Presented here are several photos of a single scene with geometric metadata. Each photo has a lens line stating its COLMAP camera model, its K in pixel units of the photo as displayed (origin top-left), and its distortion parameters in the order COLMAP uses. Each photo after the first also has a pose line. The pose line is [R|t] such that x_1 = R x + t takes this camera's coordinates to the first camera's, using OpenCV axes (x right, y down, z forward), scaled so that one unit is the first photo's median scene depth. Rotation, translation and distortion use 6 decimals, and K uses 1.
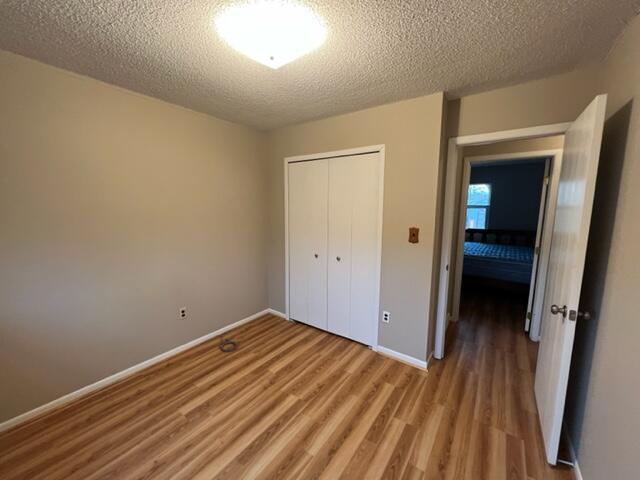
lens RADIAL K [[255.5, 0, 318.2], [0, 255.5, 242.4], [0, 0, 1]] dist [-0.000517, -0.000069]
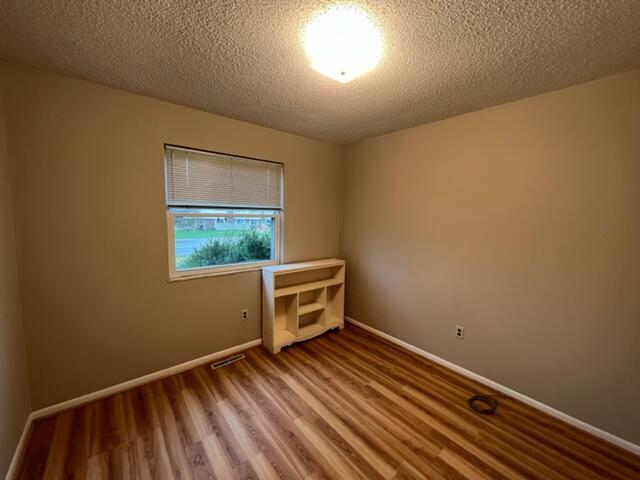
lens RADIAL K [[255.5, 0, 319.1], [0, 255.5, 235.2], [0, 0, 1]] dist [-0.000517, -0.000069]
pose [[-0.246257, 0.068750, -0.966763, 0.607213], [-0.160873, 0.980745, 0.110722, -0.117698], [0.955760, 0.182792, -0.230455, 0.828603]]
